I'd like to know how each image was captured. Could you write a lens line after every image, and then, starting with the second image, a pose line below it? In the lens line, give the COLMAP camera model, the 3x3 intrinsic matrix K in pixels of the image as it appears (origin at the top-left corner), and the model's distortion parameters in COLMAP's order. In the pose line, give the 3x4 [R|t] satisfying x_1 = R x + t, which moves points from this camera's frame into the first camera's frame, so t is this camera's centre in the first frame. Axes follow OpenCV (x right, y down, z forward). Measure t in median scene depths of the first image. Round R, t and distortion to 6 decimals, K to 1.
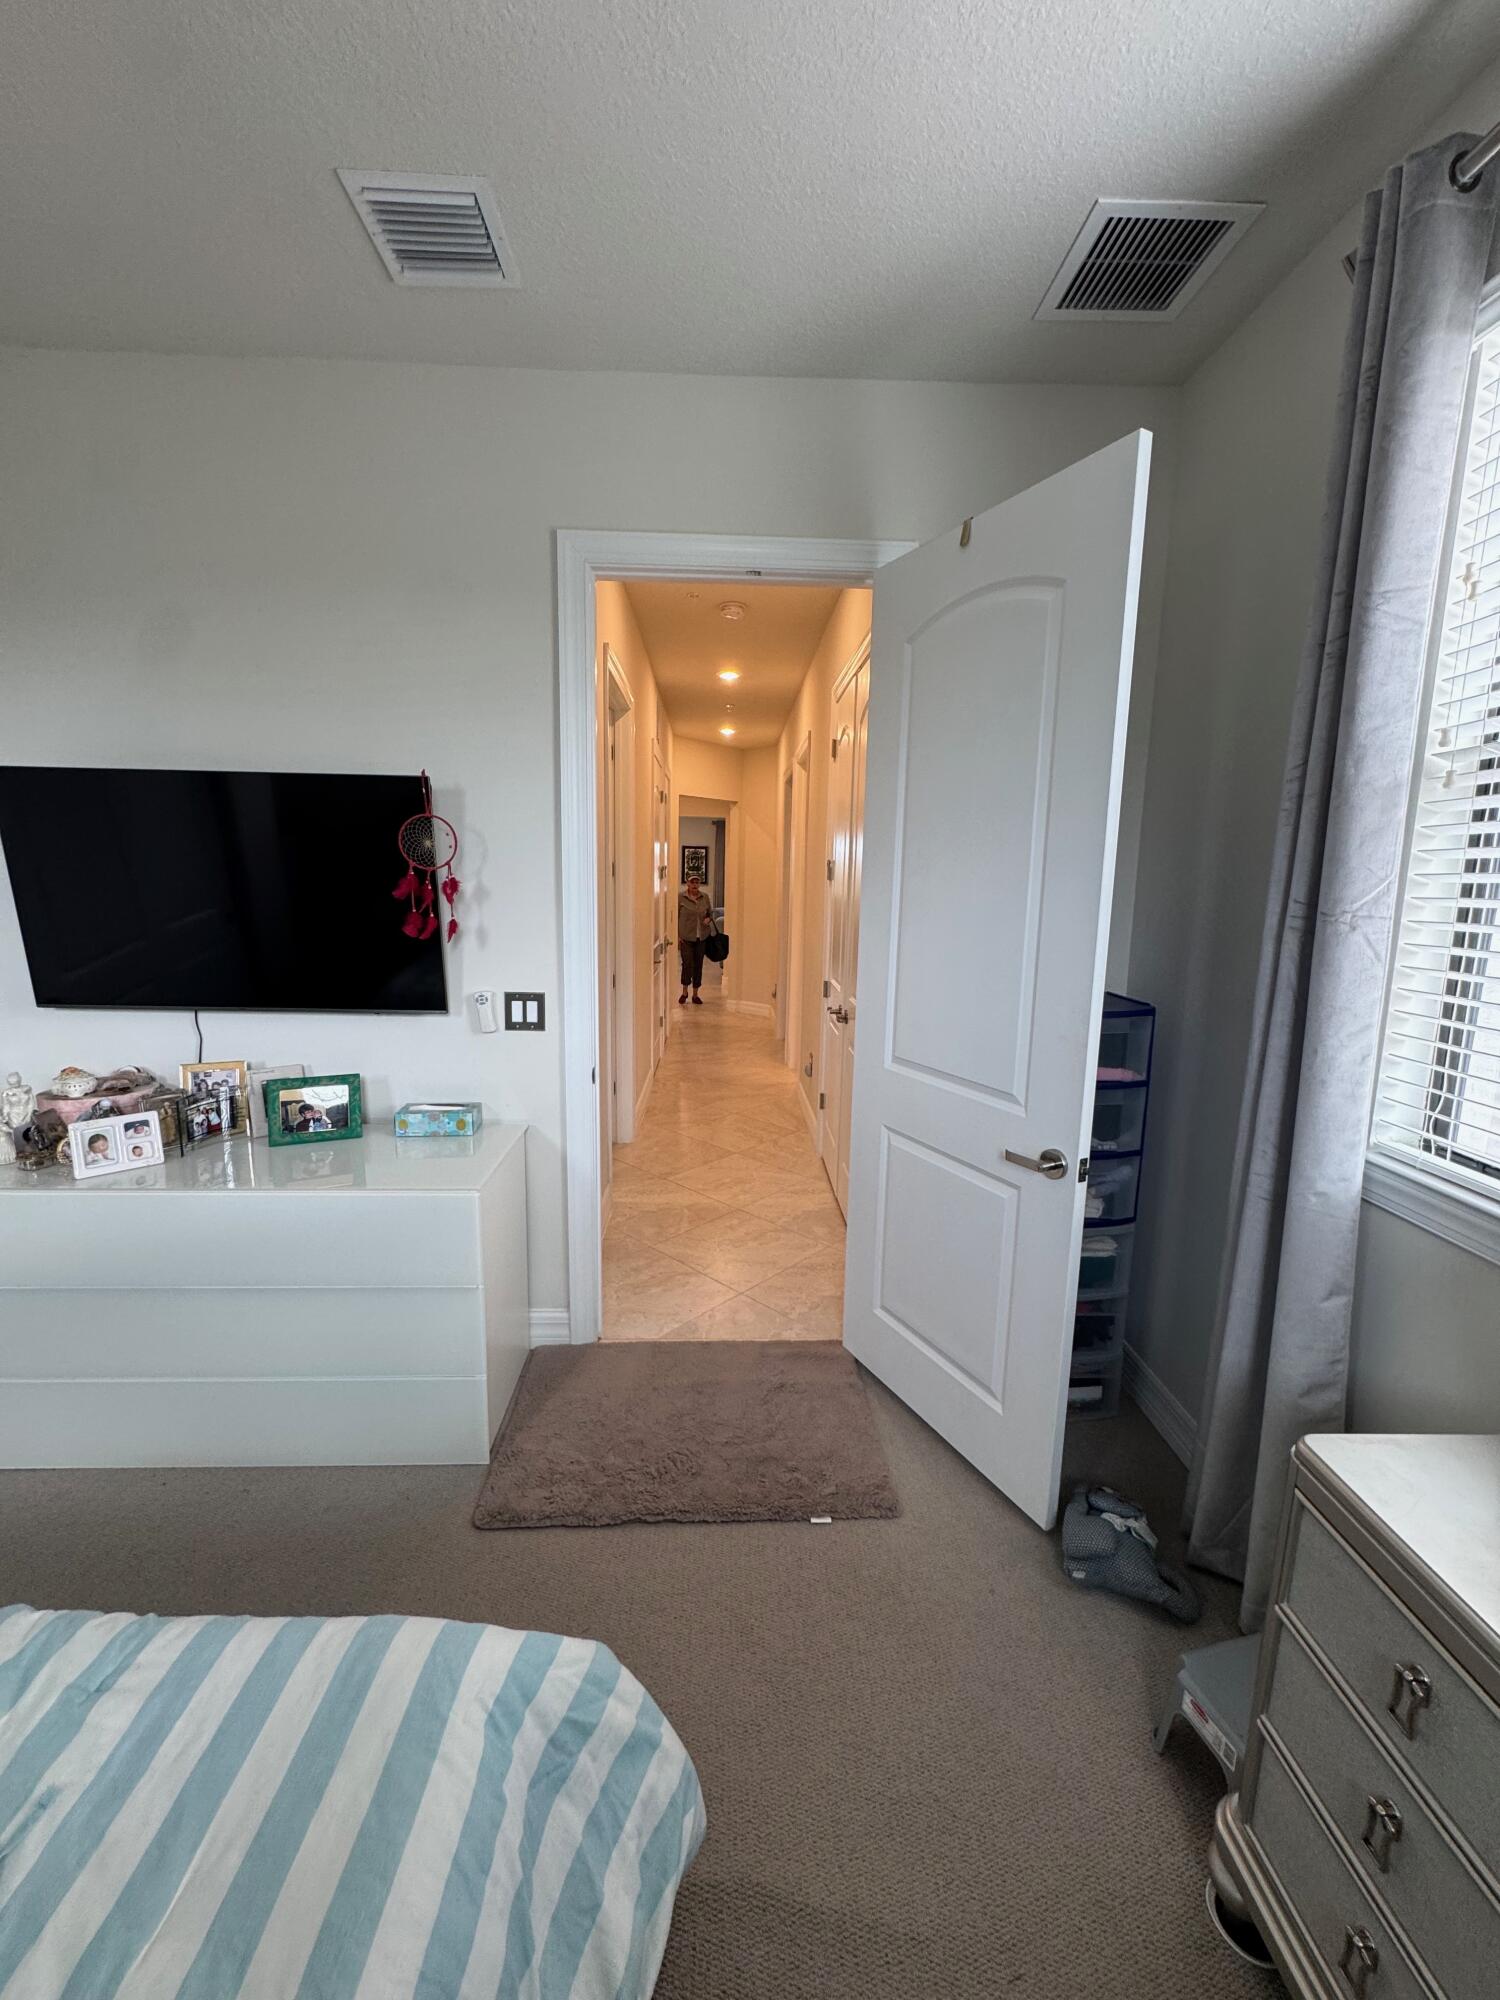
lens RADIAL K [[796.4, 0, 750.9], [0, 796.4, 998.7], [0, 0, 1]] dist [-0.002558, 0.000088]
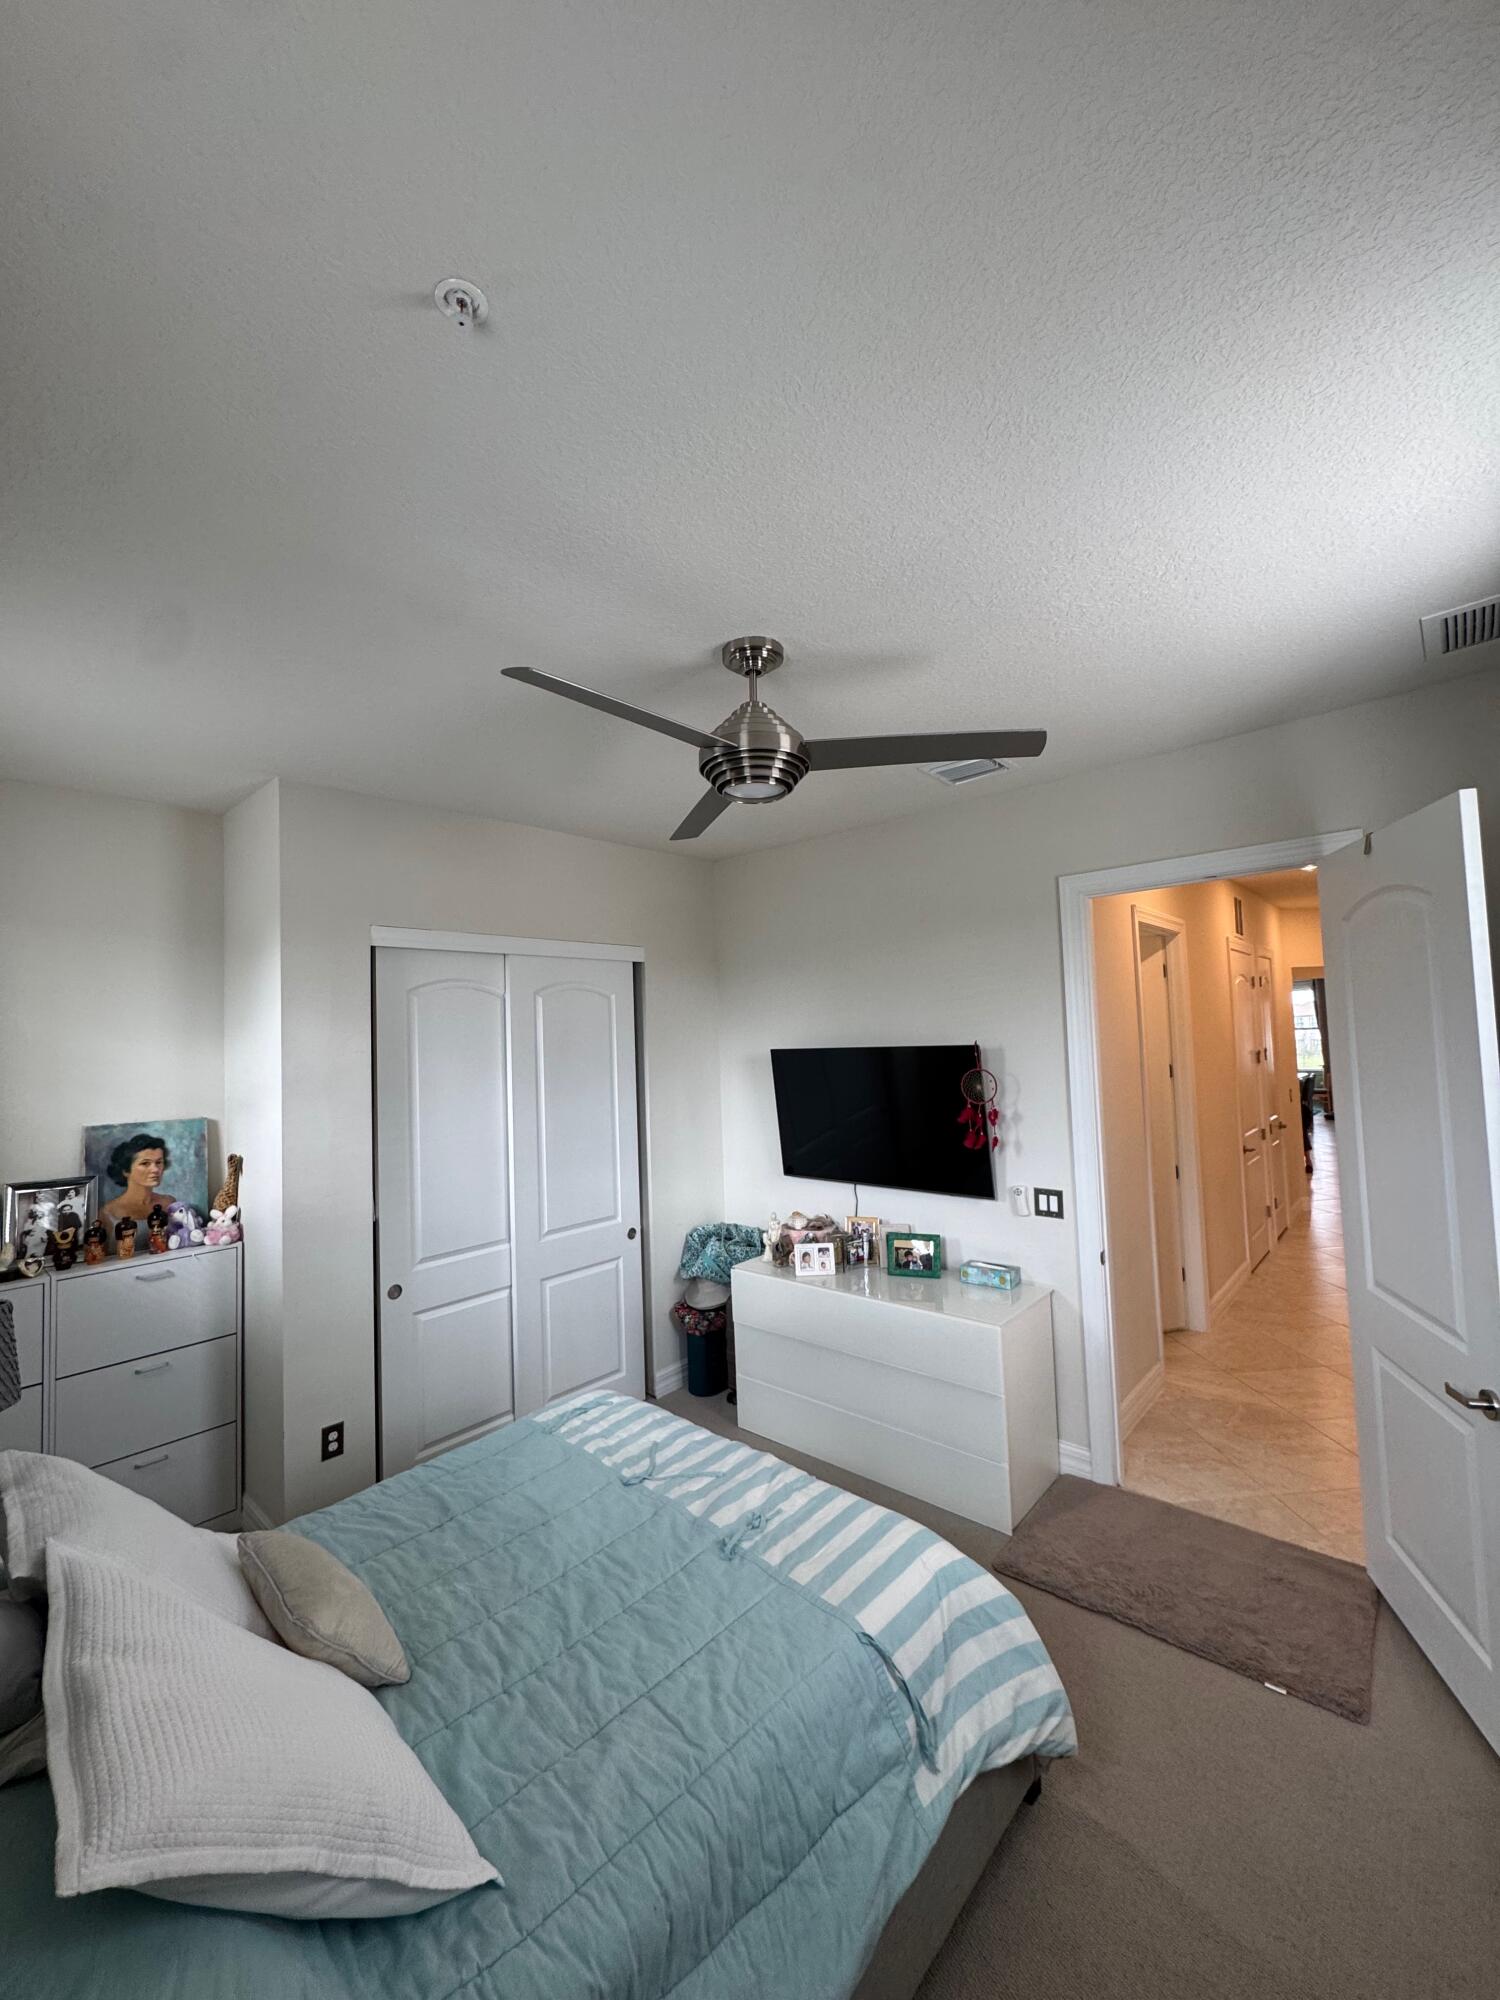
lens RADIAL K [[796.4, 0, 750.9], [0, 796.4, 998.7], [0, 0, 1]] dist [-0.002558, 0.000088]
pose [[0.720699, -0.079309, -0.688696, 0.344297], [-0.055196, 0.983716, -0.171044, -0.072621], [0.691047, 0.161284, 0.704586, -0.413634]]
